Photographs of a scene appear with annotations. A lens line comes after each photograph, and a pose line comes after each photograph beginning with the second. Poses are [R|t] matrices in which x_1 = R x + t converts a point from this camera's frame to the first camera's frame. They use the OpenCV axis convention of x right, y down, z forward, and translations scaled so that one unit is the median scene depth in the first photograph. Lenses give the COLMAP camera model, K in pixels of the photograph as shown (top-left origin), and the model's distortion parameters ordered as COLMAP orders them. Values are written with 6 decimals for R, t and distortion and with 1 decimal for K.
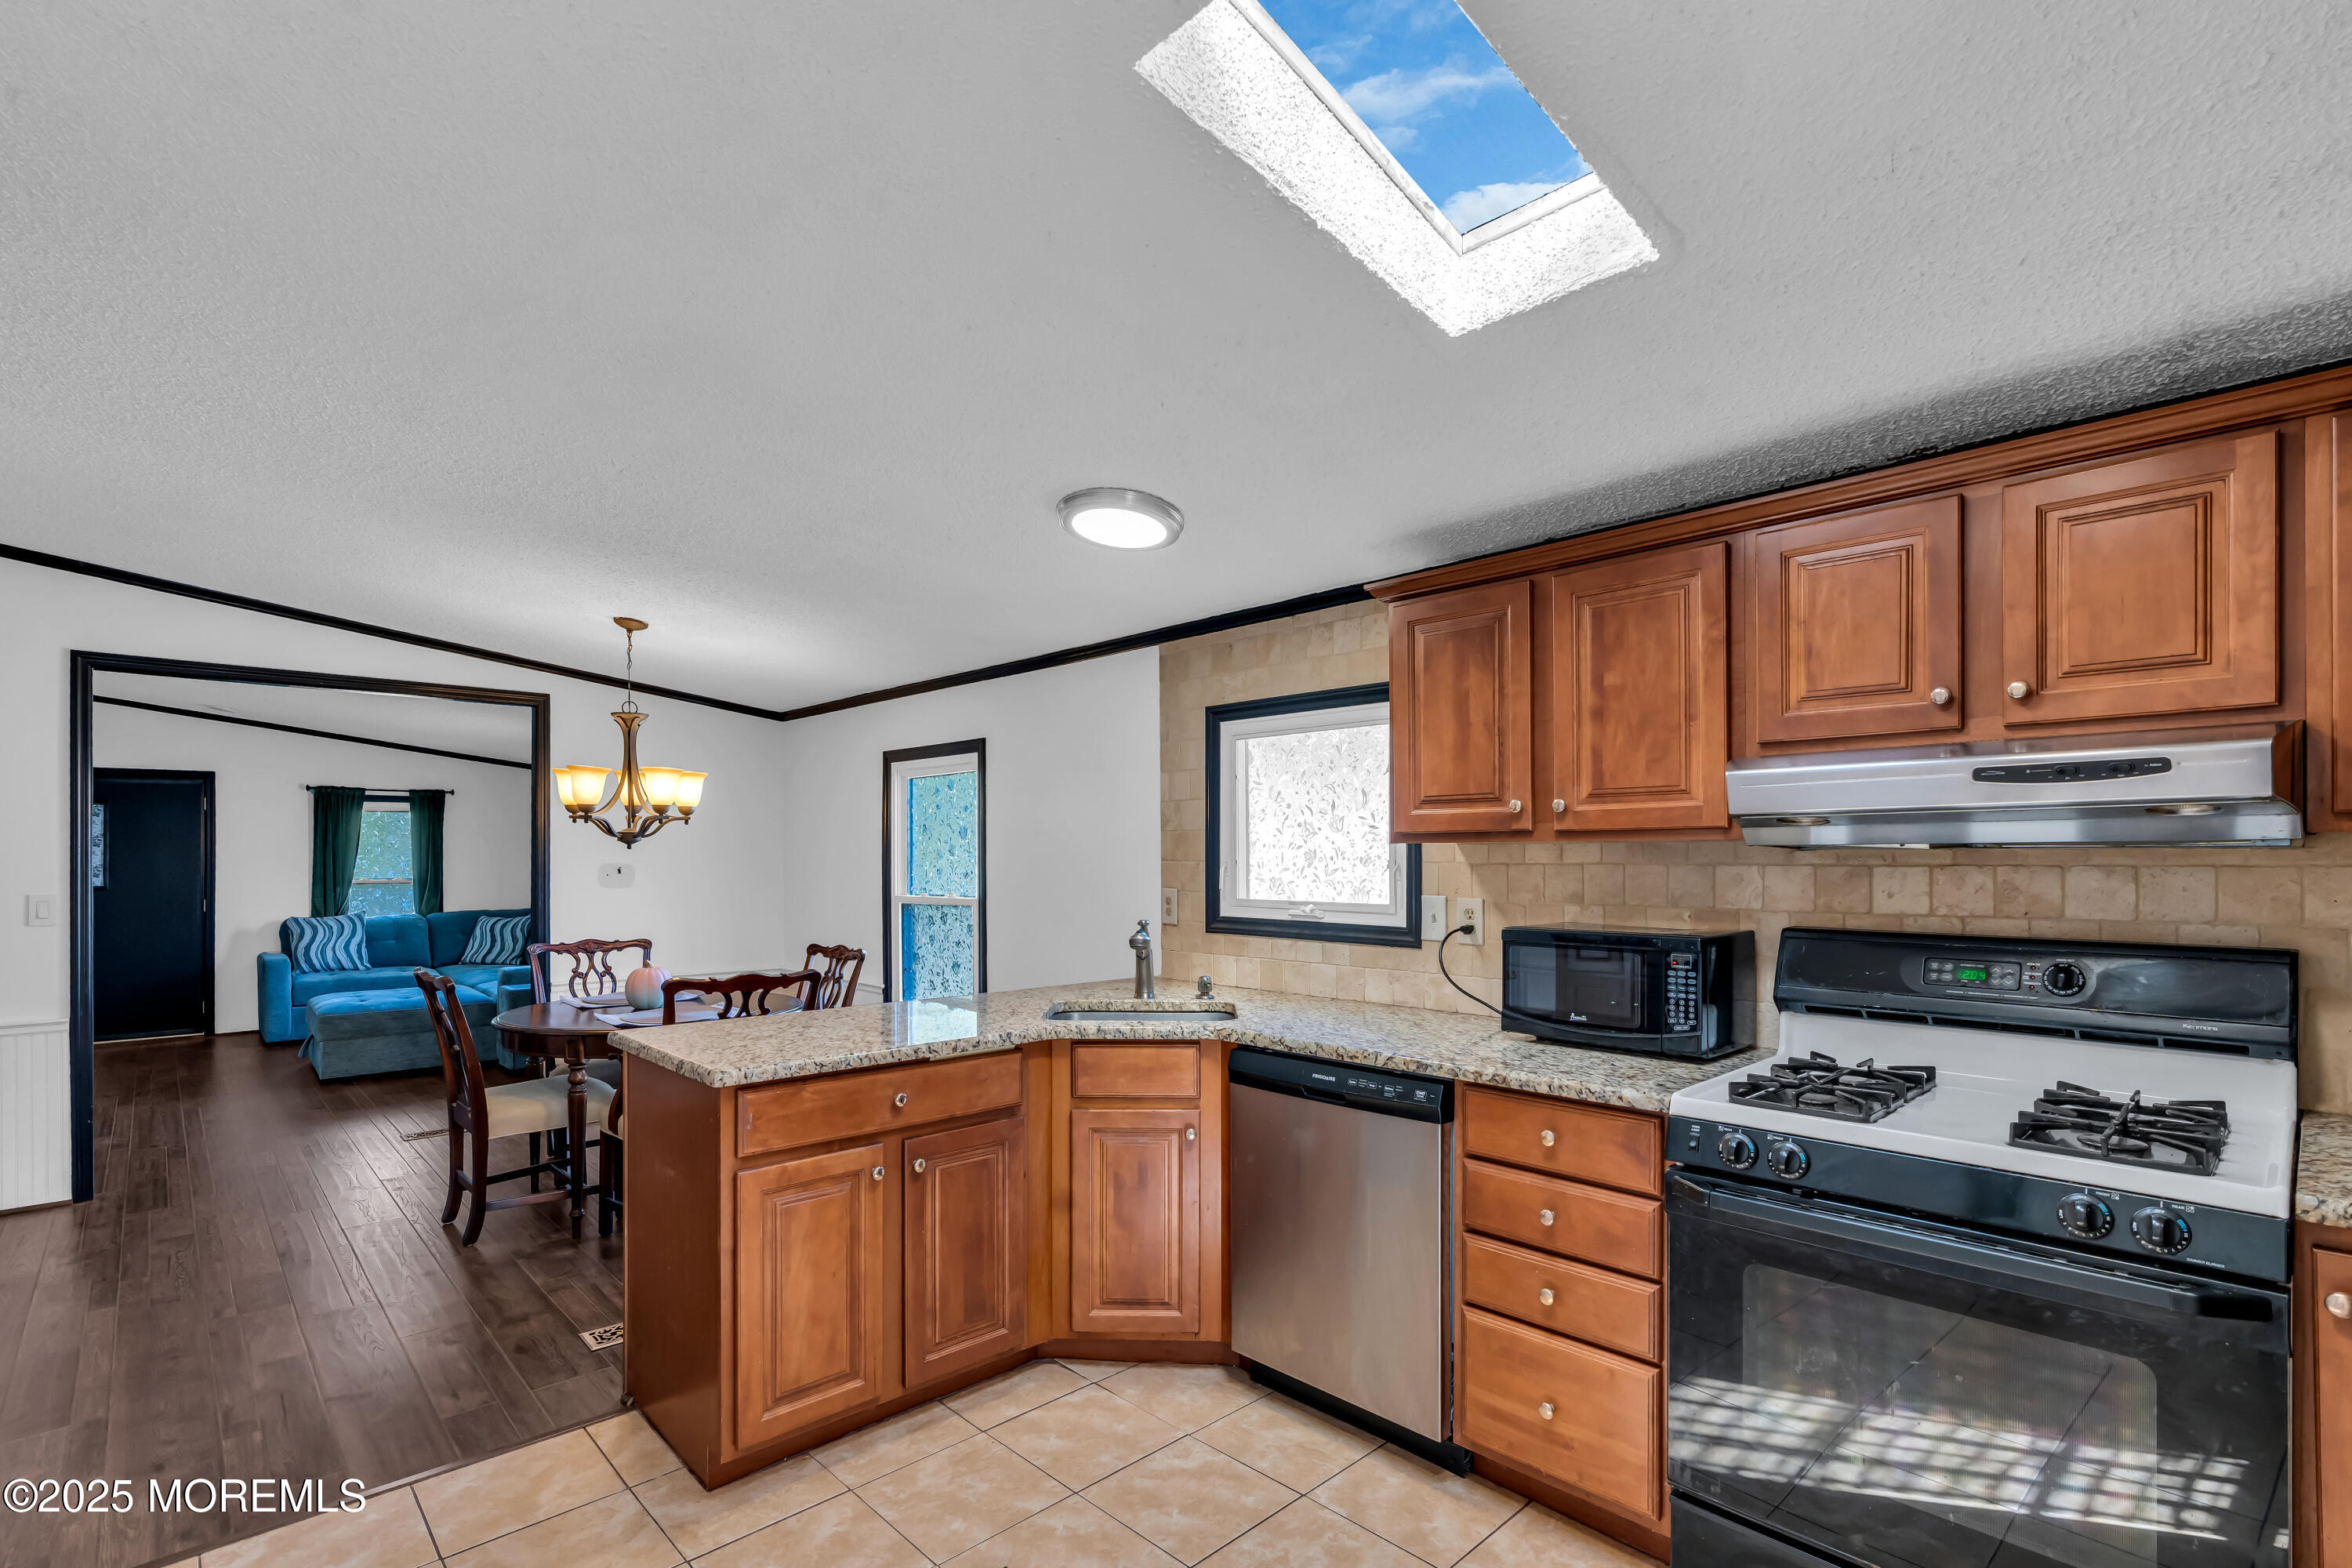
lens RADIAL K [[1075.6, 0, 1168.8], [0, 1075.6, 850.6], [0, 0, 1]] dist [-0.008984, 0.001099]
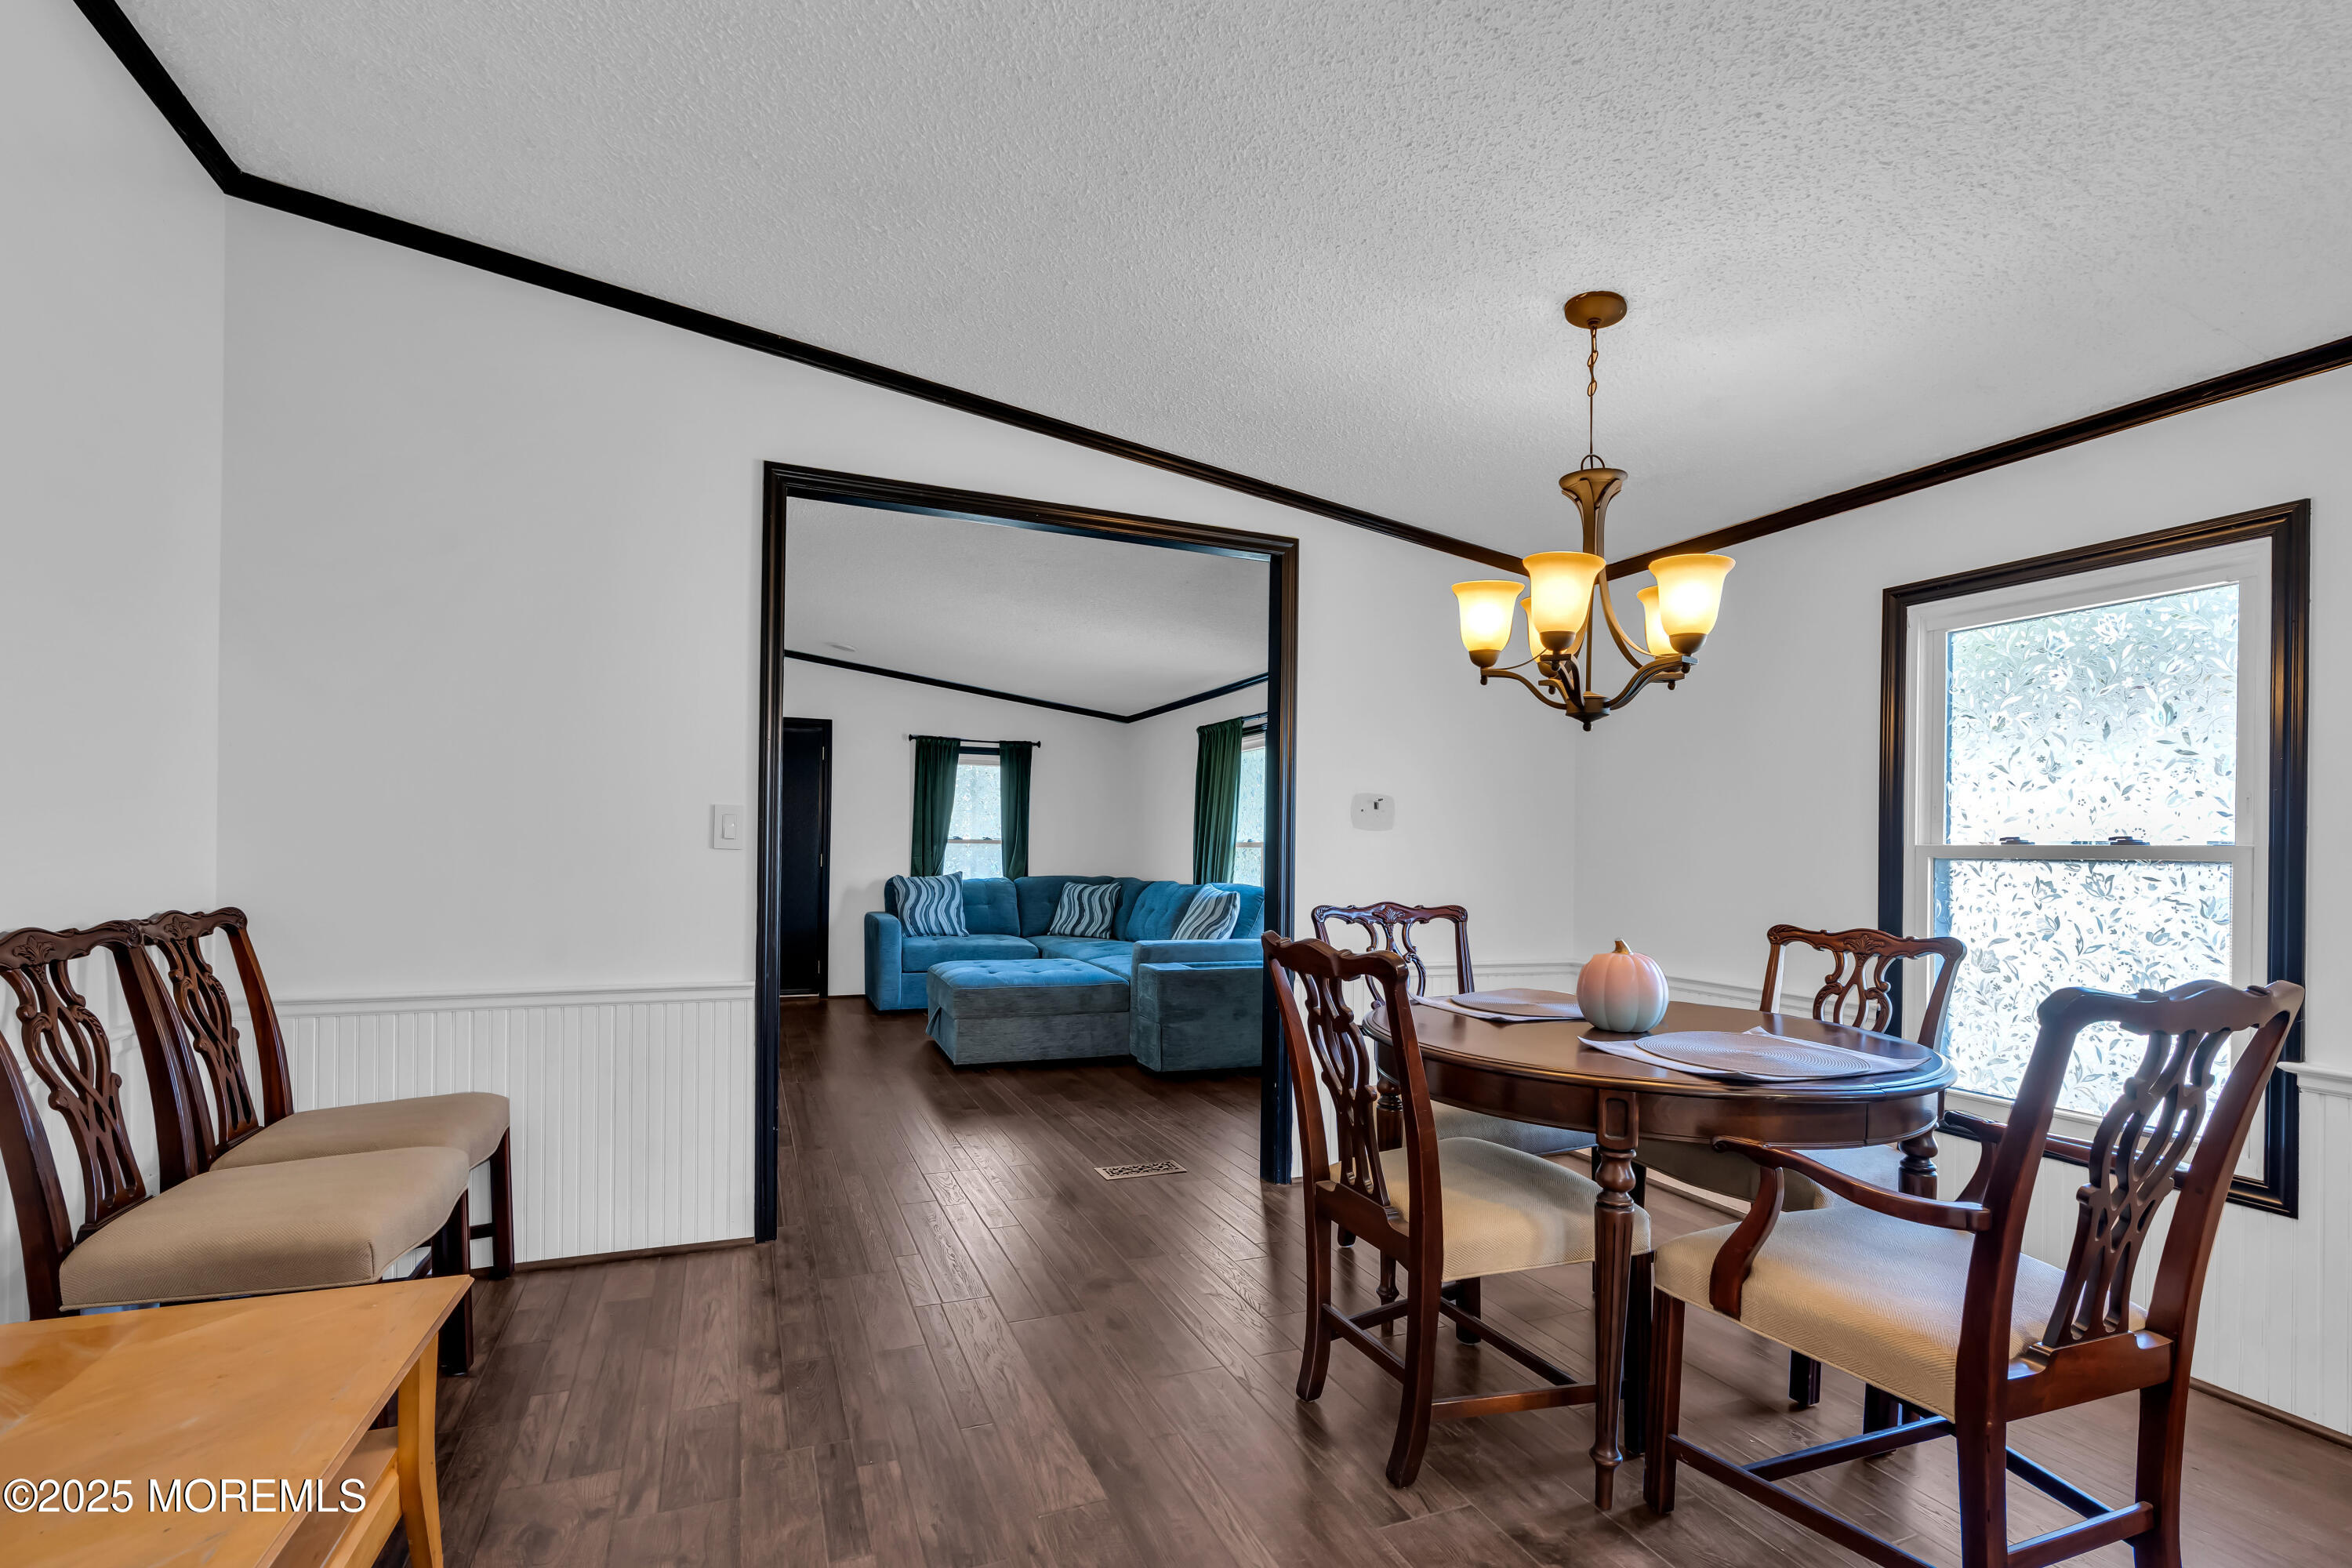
lens RADIAL K [[1075.6, 0, 1168.8], [0, 1075.6, 850.6], [0, 0, 1]] dist [-0.008984, 0.001099]
pose [[0.930259, 0.019052, -0.366409, -0.582825], [-0.017992, 0.999818, 0.006308, 0.068603], [0.366463, 0.000724, 0.930432, 0.493829]]
